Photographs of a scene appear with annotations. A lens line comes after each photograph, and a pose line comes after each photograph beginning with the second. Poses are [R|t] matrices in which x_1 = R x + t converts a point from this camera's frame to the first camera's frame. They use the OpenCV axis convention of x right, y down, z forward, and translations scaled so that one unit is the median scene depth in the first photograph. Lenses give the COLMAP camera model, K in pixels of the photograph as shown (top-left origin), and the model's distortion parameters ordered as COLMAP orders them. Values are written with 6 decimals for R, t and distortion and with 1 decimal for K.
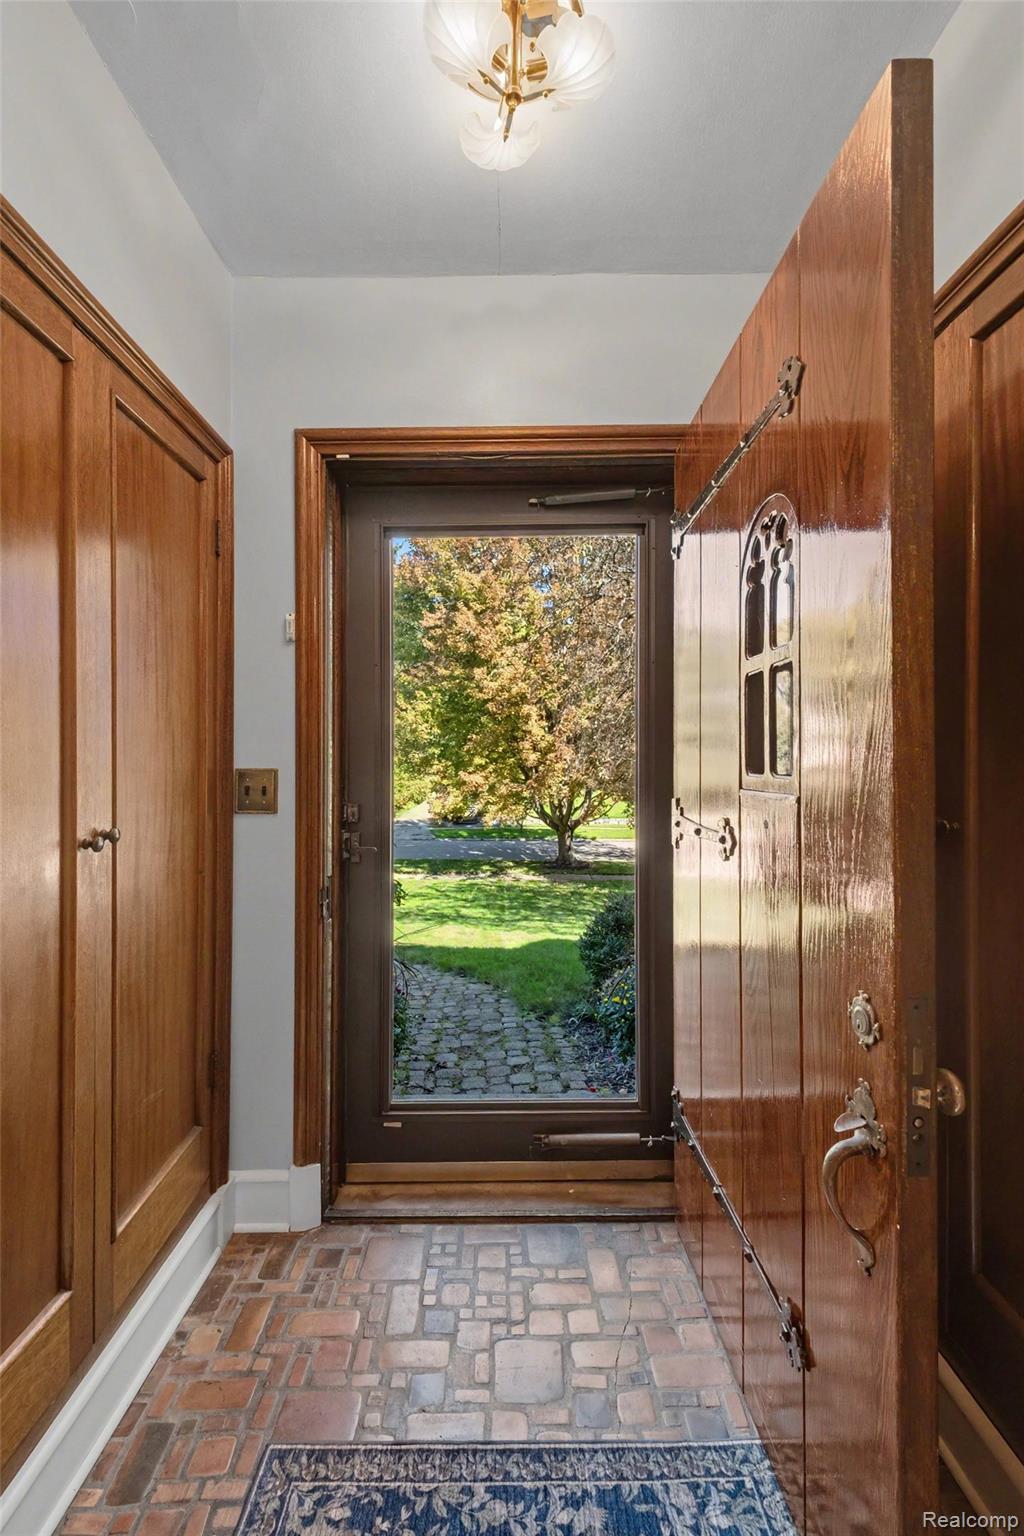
lens RADIAL K [[698.2, 0, 509.4], [0, 698.2, 766.4], [0, 0, 1]] dist [-0.000925, -0.000422]
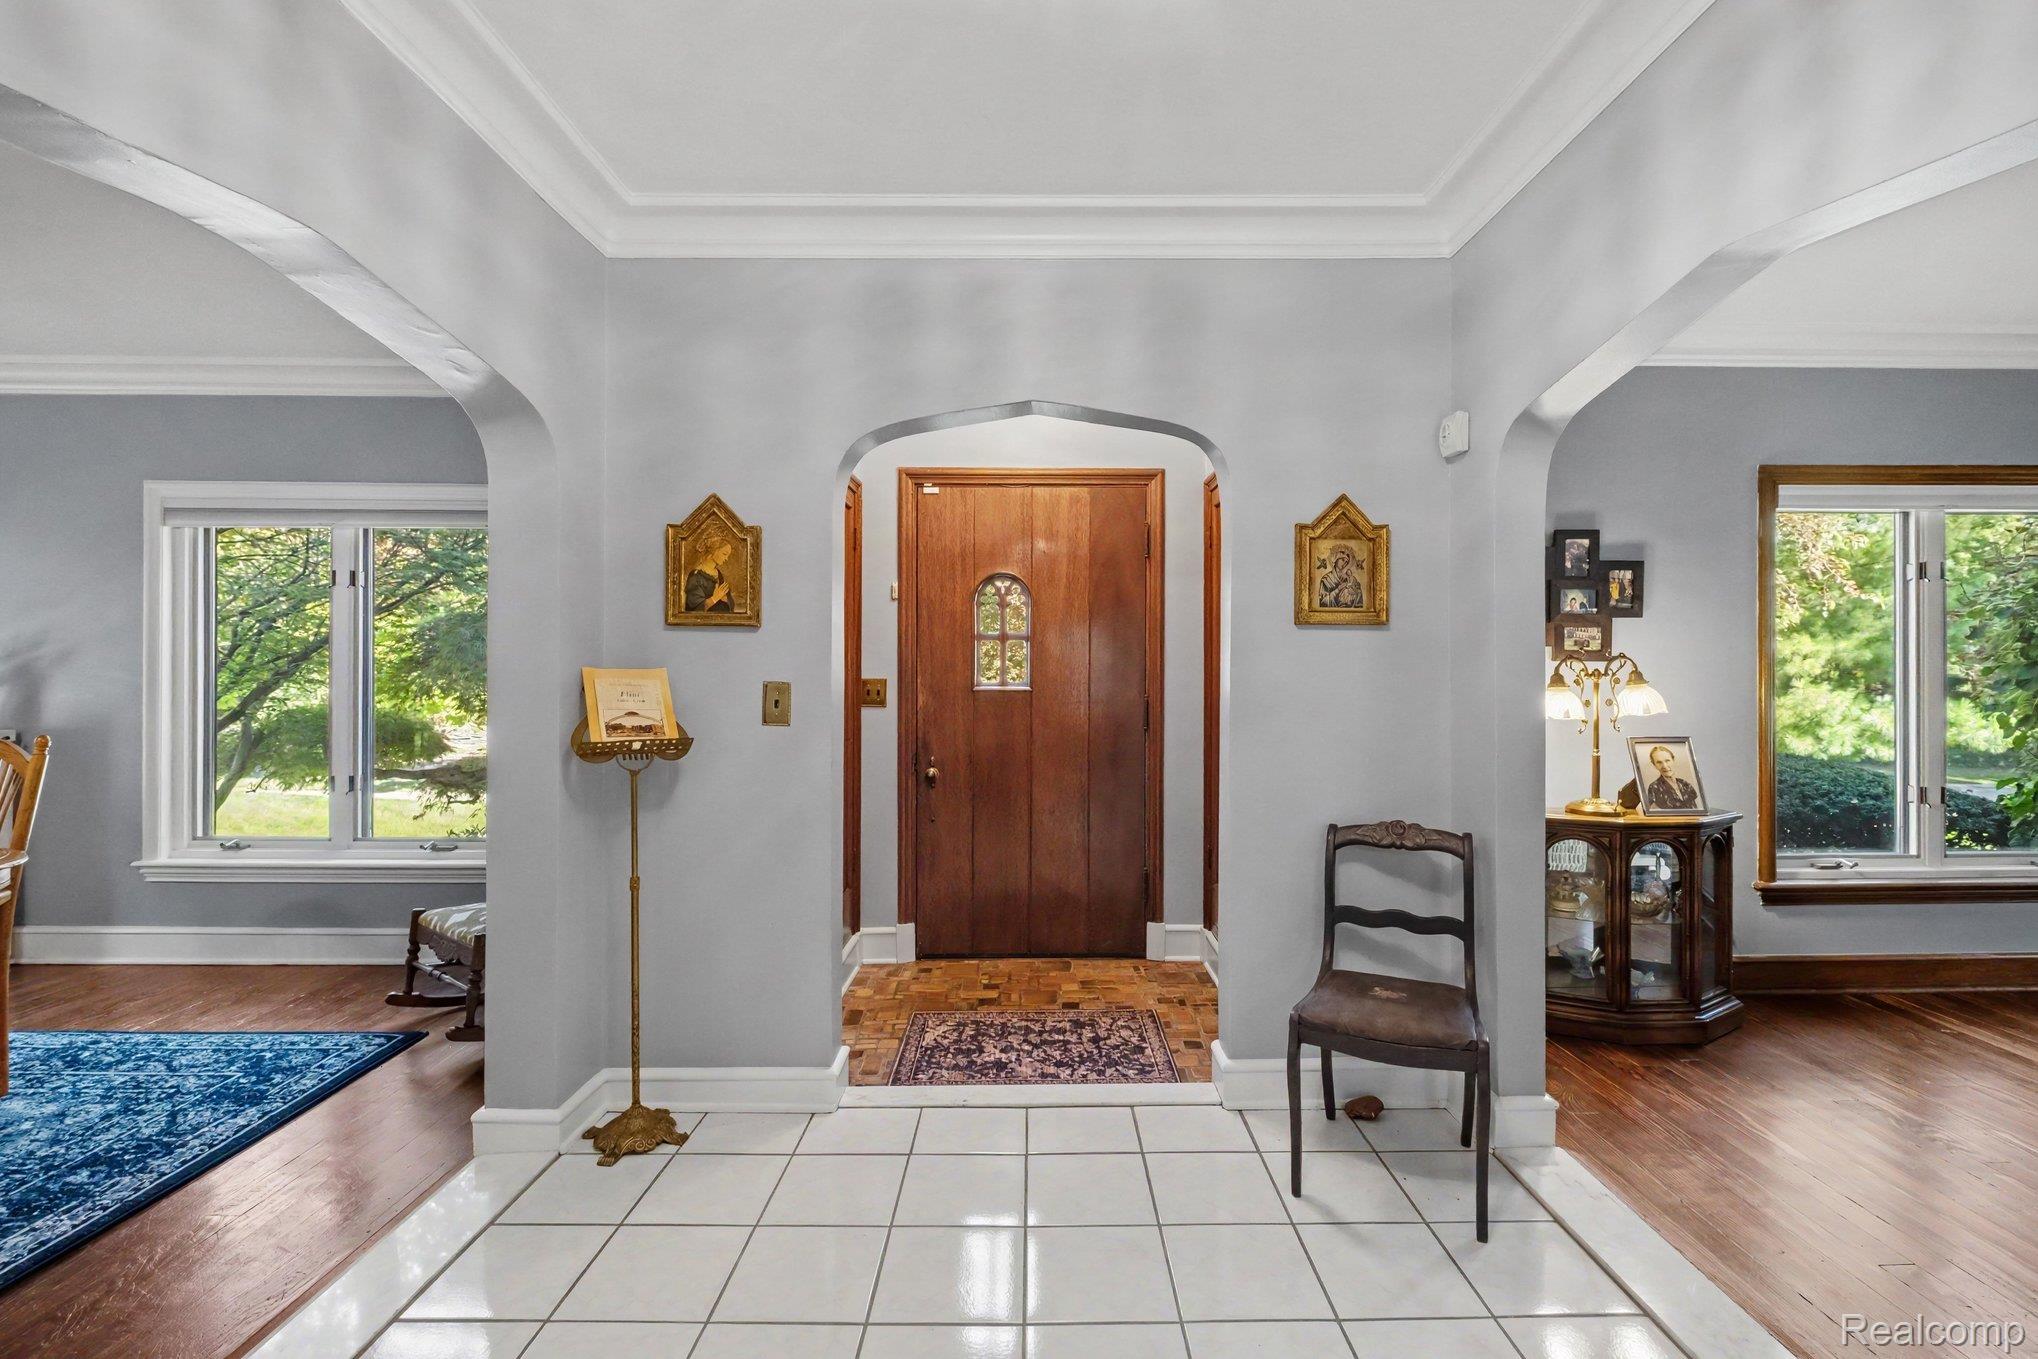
lens RADIAL K [[926.3, 0, 1030.2], [0, 926.3, 676.2], [0, 0, 1]] dist [-0.000925, -0.000422]
pose [[0.999925, -0.000072, -0.012287, 0.023648], [0.000146, 0.999982, 0.006001, -0.016072], [0.012287, -0.006002, 0.999907, -1.140044]]
